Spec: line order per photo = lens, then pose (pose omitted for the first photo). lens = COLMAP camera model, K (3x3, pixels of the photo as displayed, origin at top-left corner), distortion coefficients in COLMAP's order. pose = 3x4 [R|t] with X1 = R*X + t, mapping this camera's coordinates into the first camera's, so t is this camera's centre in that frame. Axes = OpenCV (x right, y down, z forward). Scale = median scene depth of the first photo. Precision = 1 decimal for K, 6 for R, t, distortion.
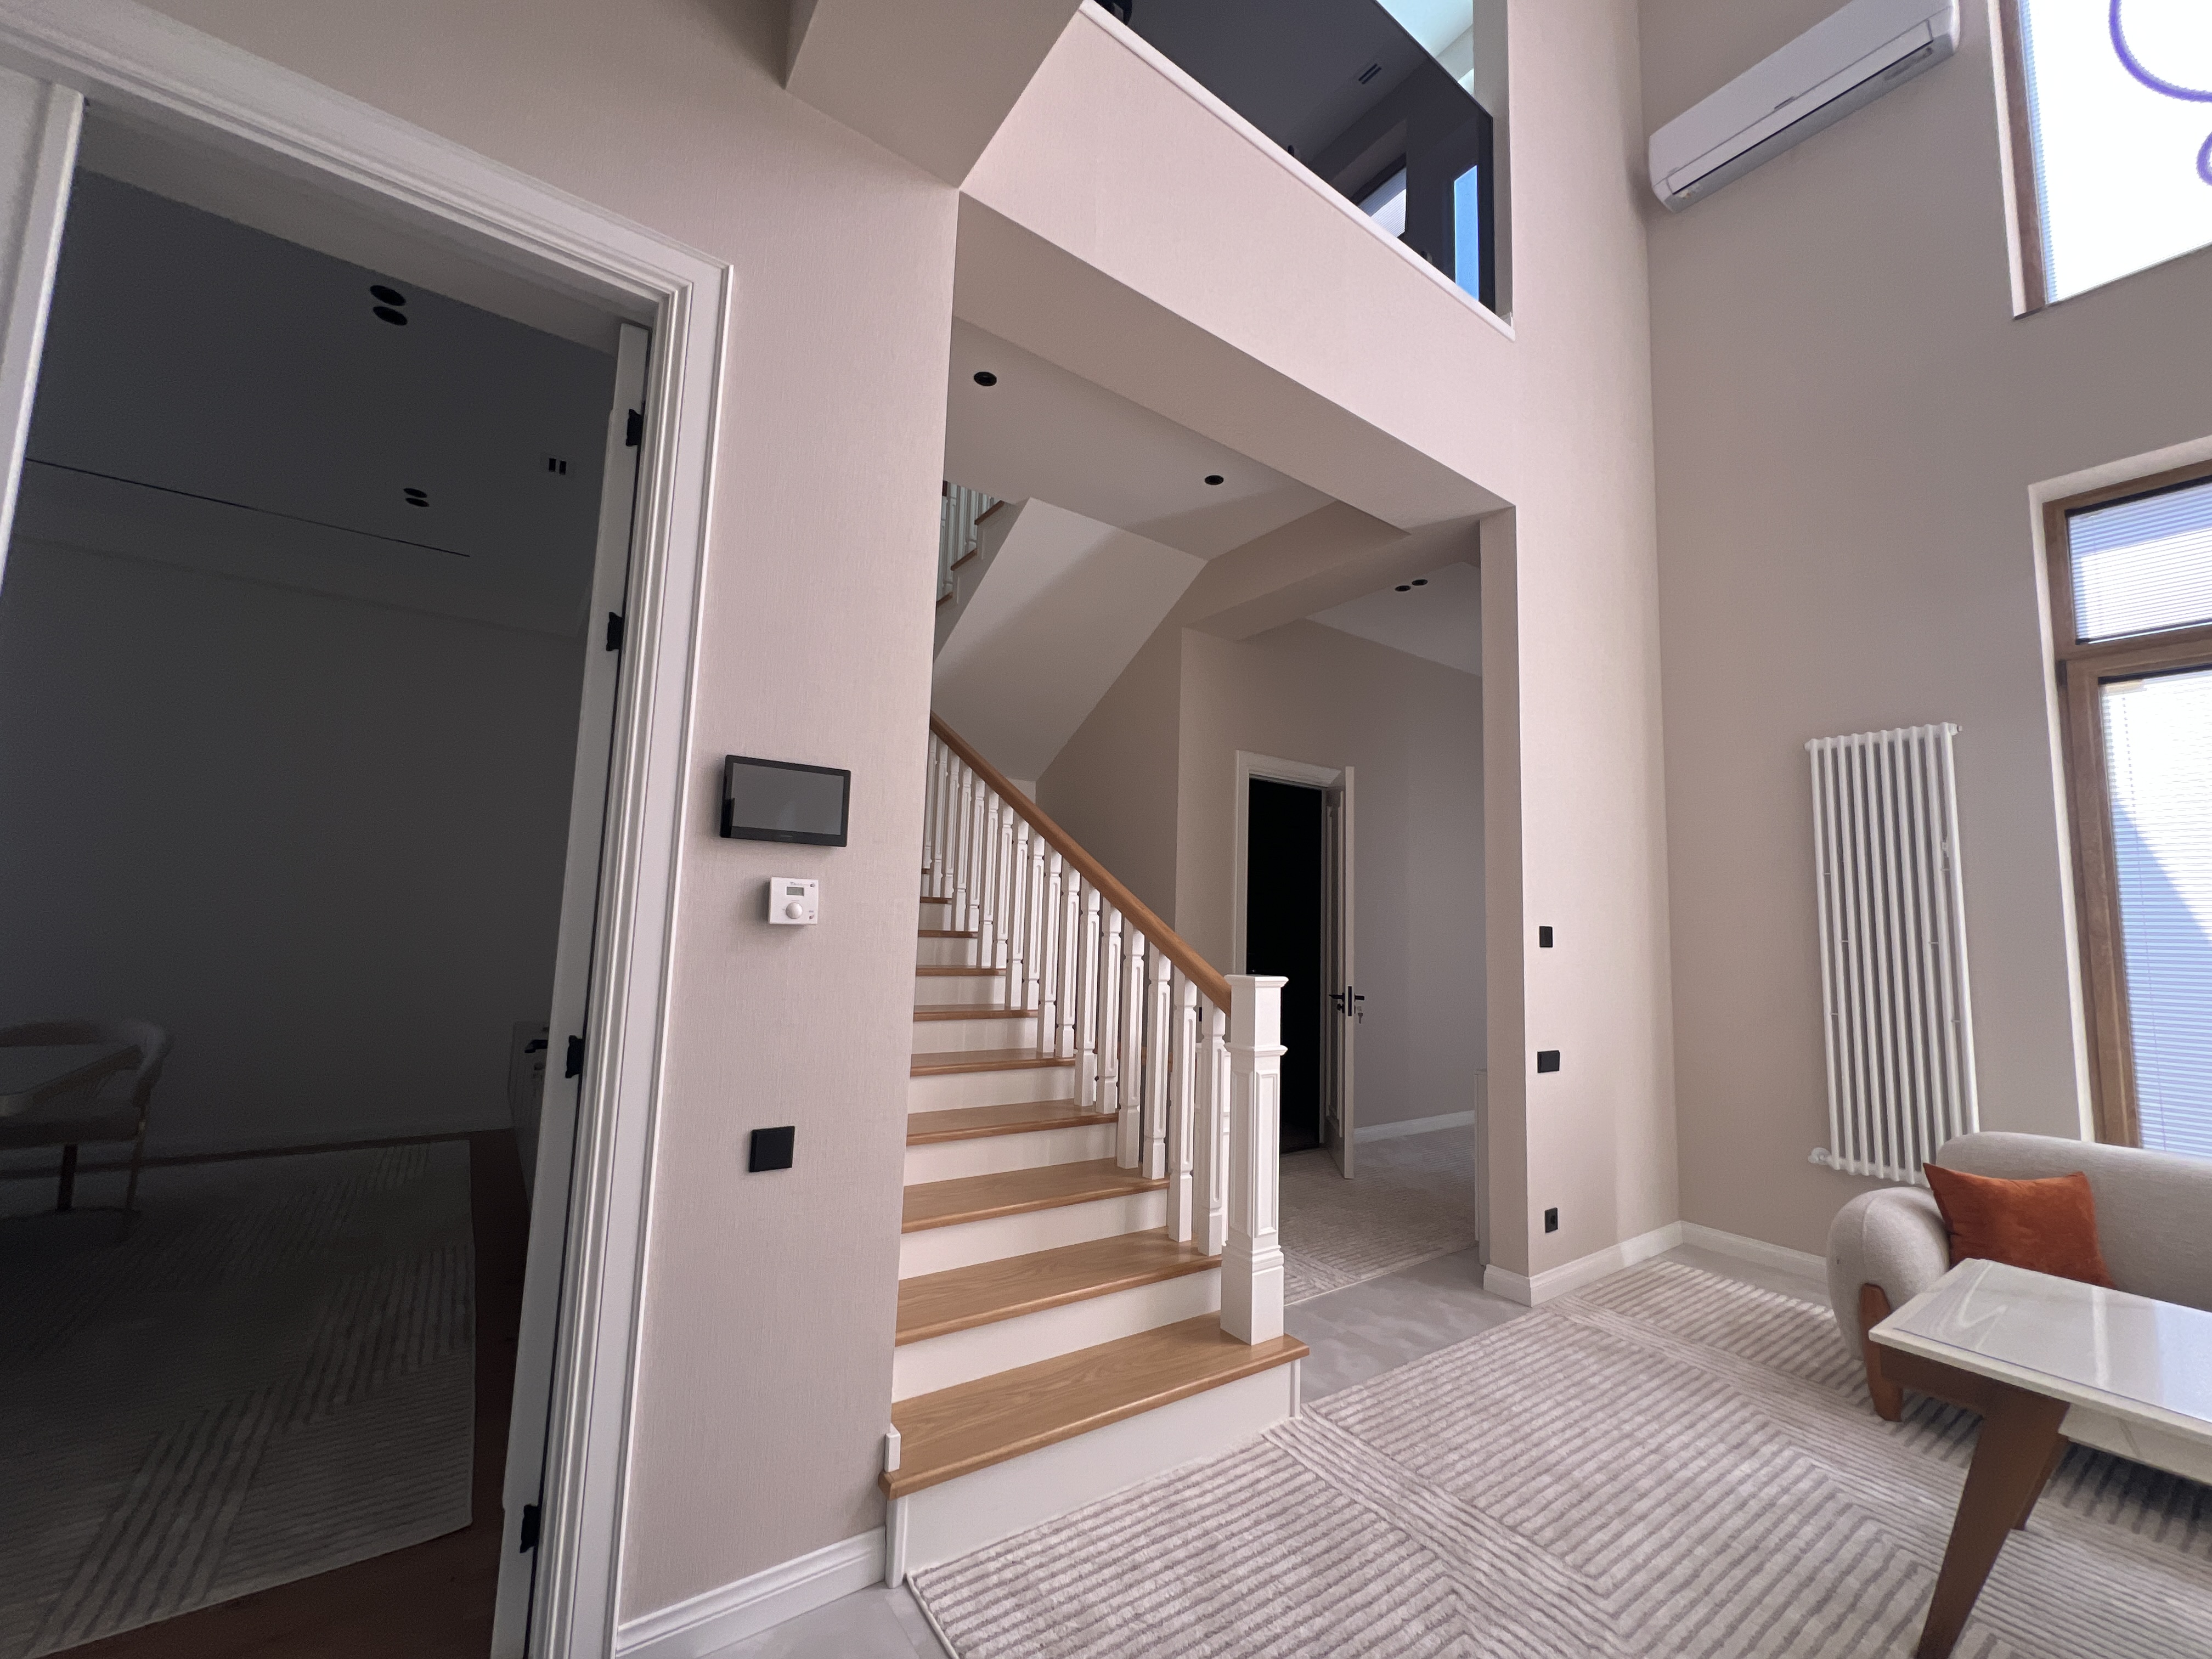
lens RADIAL K [[885.7, 0, 1106.0], [0, 885.7, 829.5], [0, 0, 1]] dist [-0.001833, -0.000111]
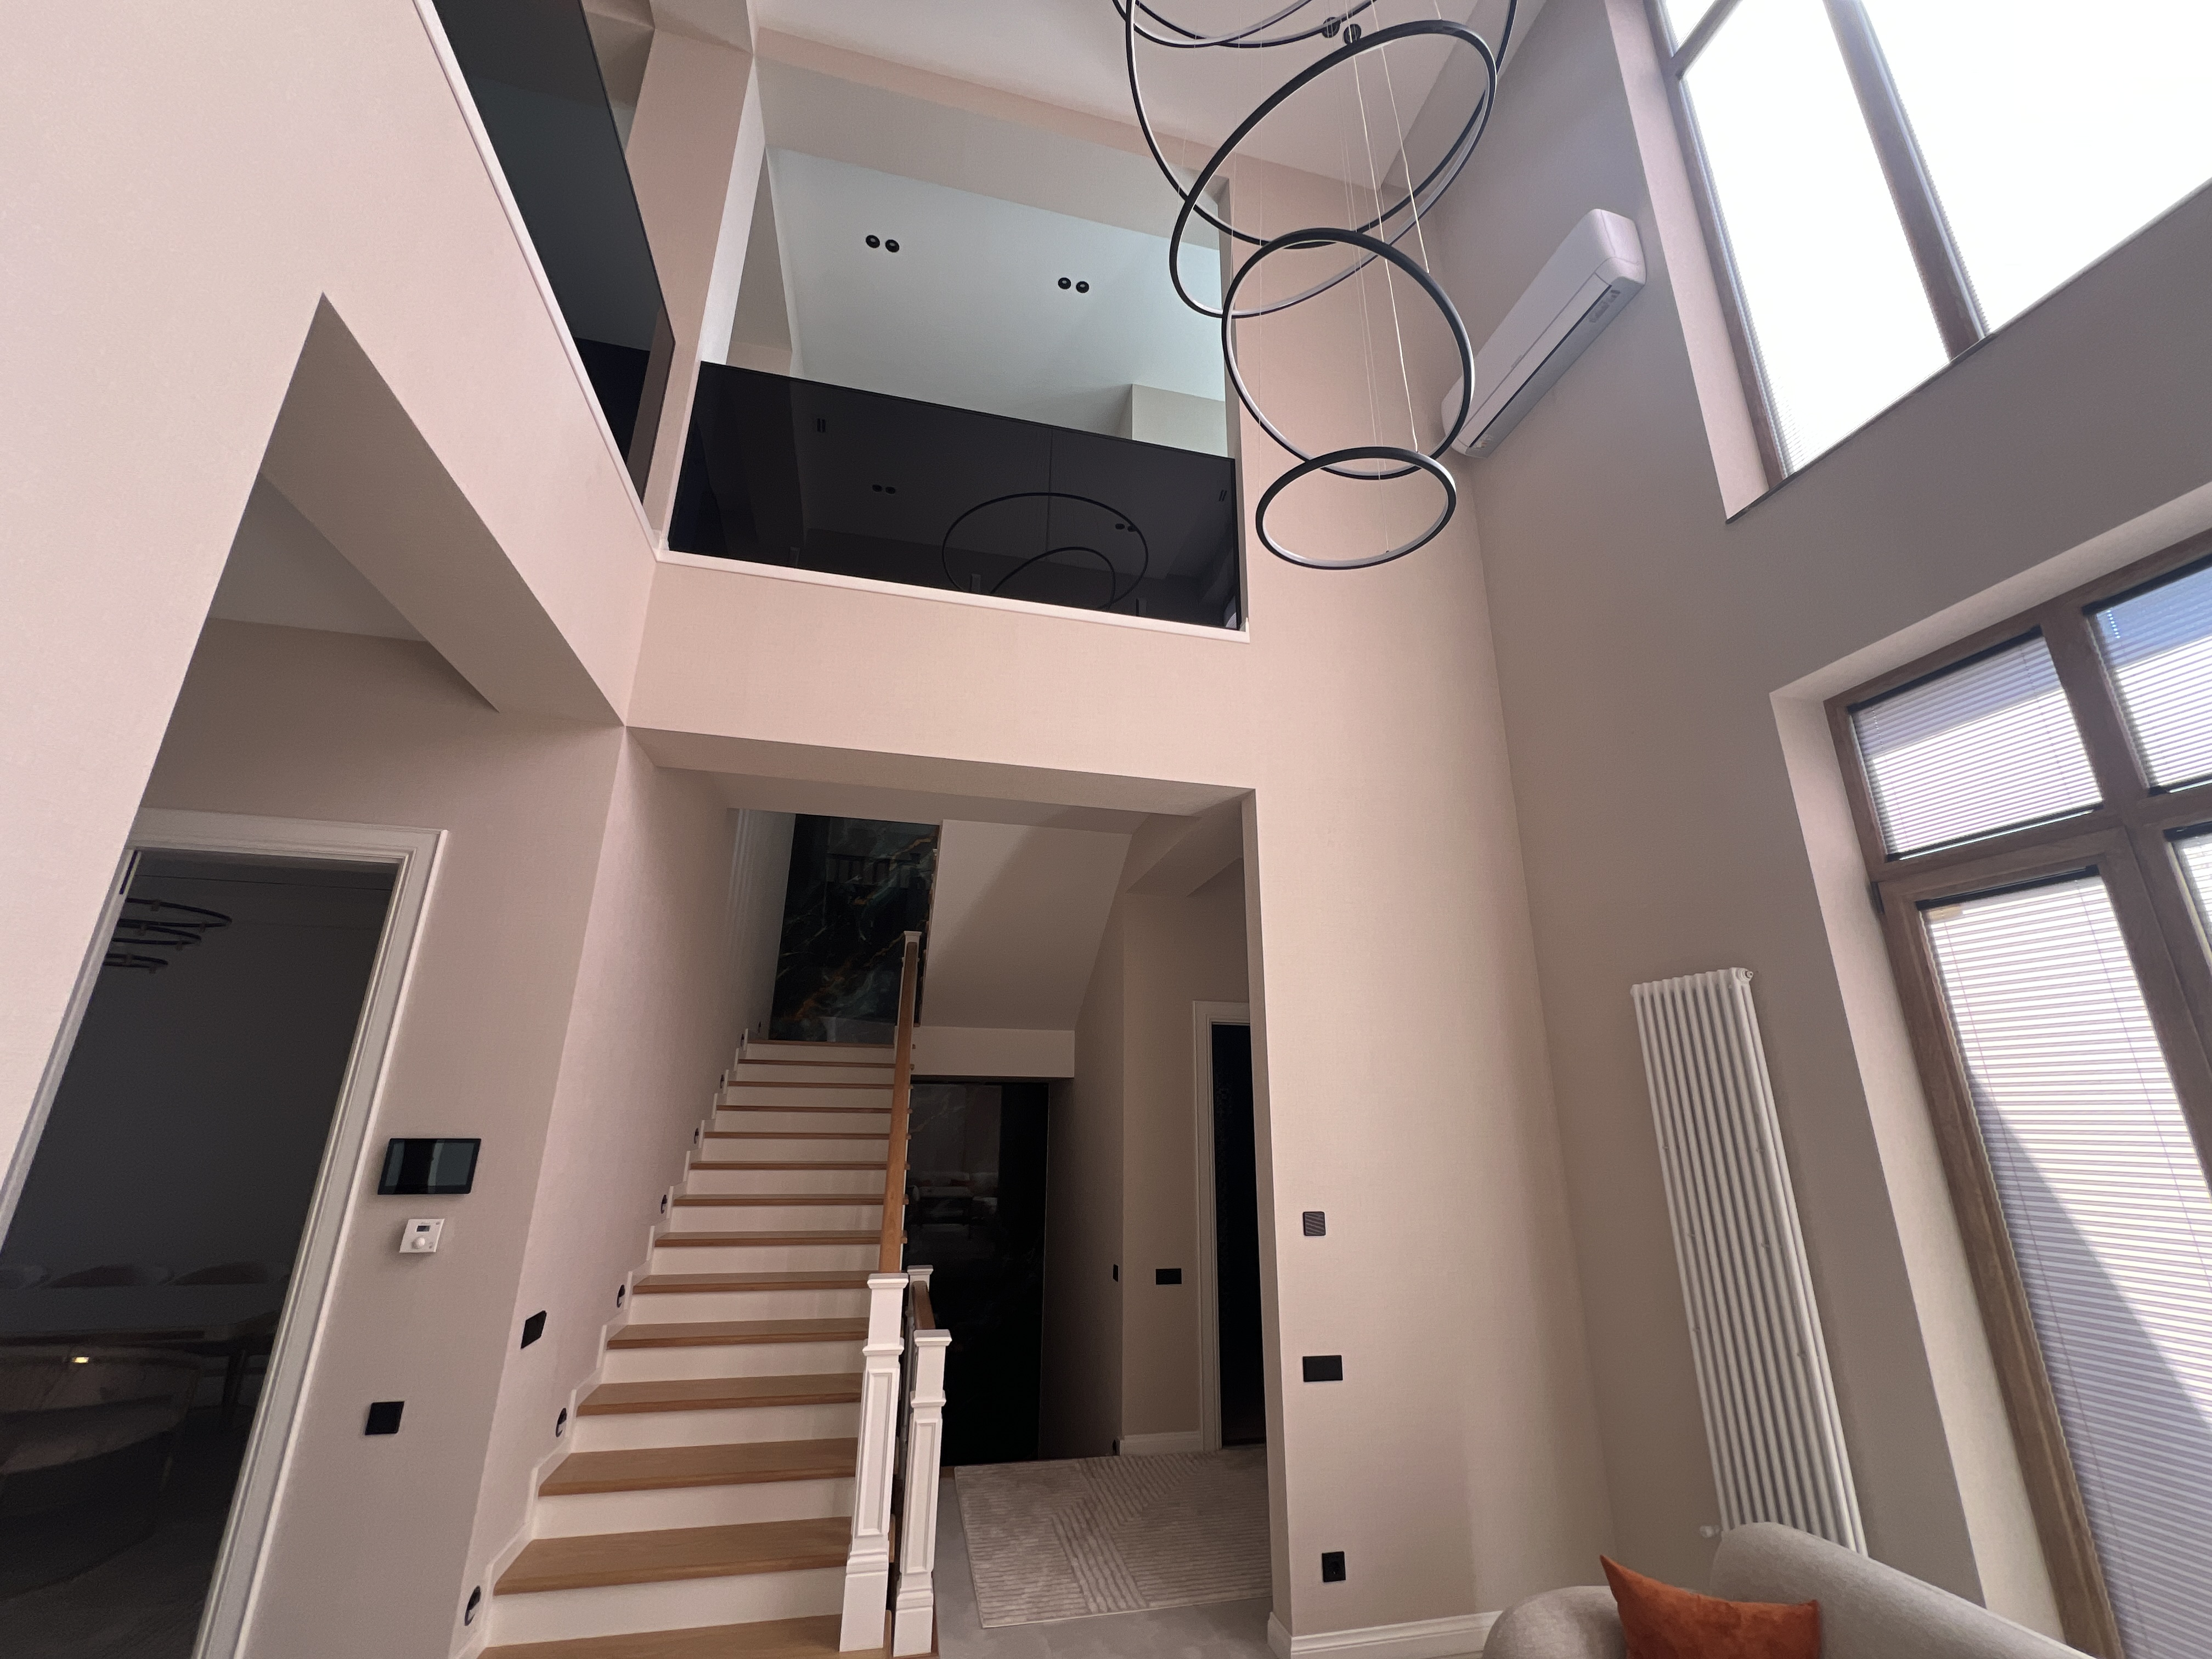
lens RADIAL K [[880.8, 0, 1099.2], [0, 880.8, 836.9], [0, 0, 1]] dist [0.001269, -0.000060]
pose [[0.923870, -0.137451, -0.357171, 0.725892], [0.061082, 0.974273, -0.216935, -0.099800], [0.377800, 0.178603, 0.908498, -0.028650]]
